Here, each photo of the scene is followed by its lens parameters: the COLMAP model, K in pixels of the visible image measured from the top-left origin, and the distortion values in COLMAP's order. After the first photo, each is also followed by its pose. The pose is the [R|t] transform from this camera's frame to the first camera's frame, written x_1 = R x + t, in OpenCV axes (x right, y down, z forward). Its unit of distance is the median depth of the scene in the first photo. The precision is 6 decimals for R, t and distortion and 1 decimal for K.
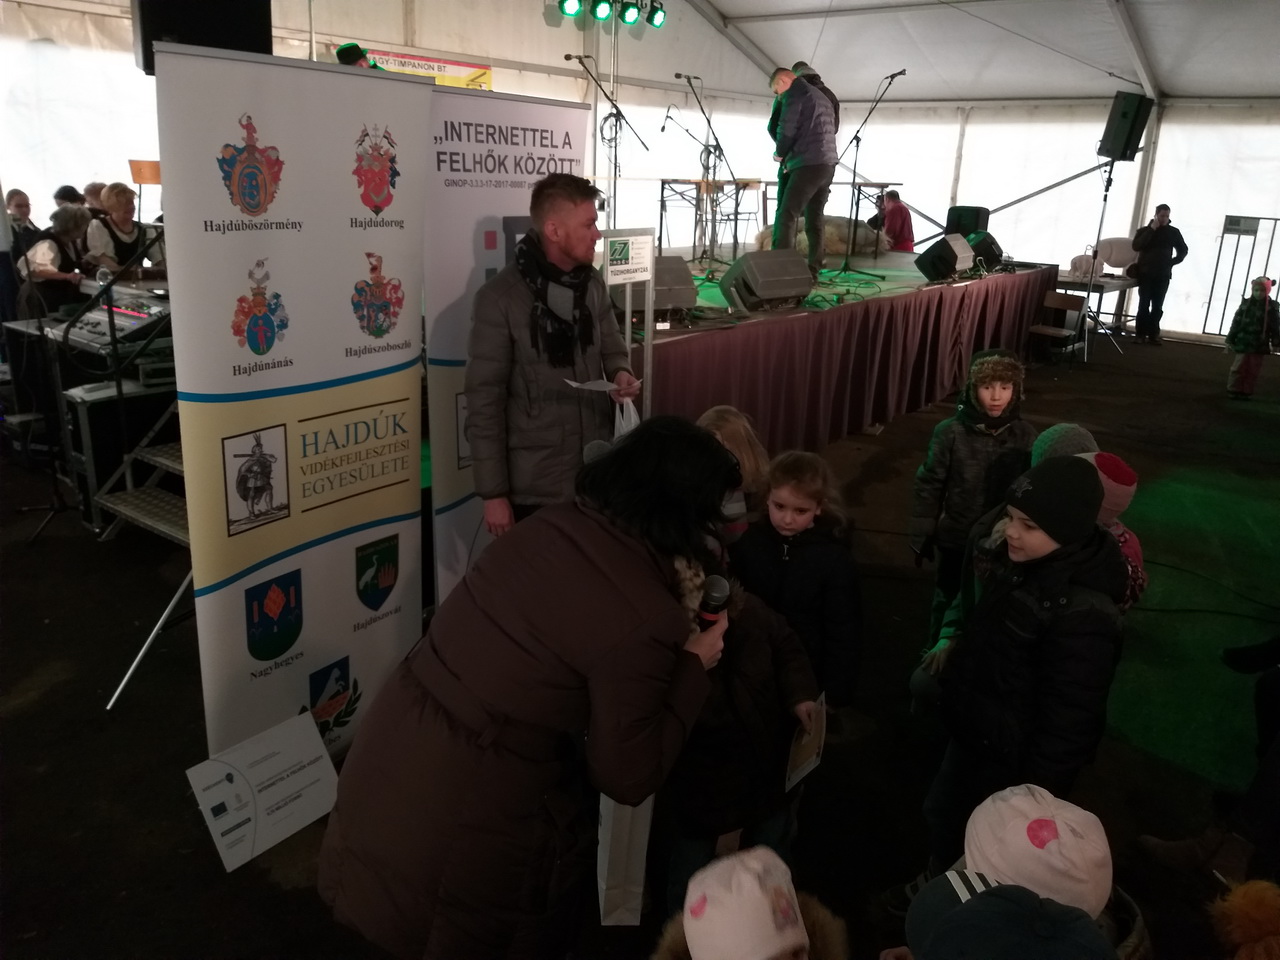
lens RADIAL K [[981.2, 0, 642.5], [0, 981.2, 465.1], [0, 0, 1]] dist [0.055346, -0.119437]
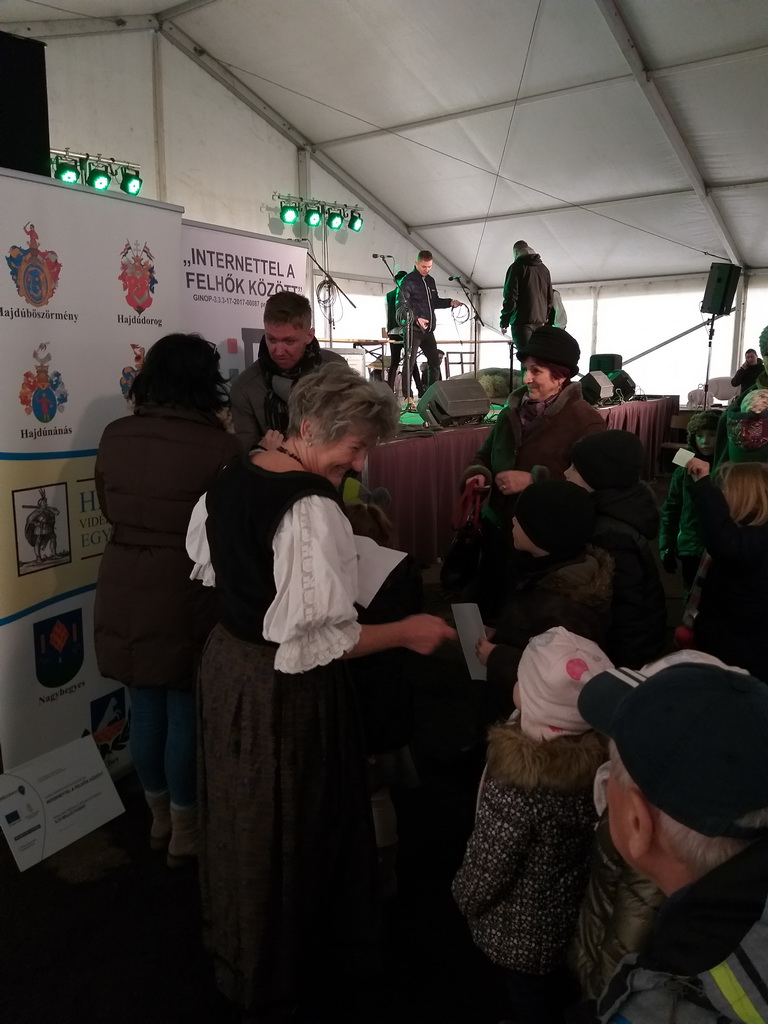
lens RADIAL K [[779.4, 0, 383.1], [0, 779.4, 515.8], [0, 0, 1]] dist [0.058117, -0.108090]
pose [[0.998245, -0.049398, 0.032656, -0.009993], [0.052296, 0.994118, -0.094842, 0.102074], [-0.027779, 0.096383, 0.994957, 0.041585]]
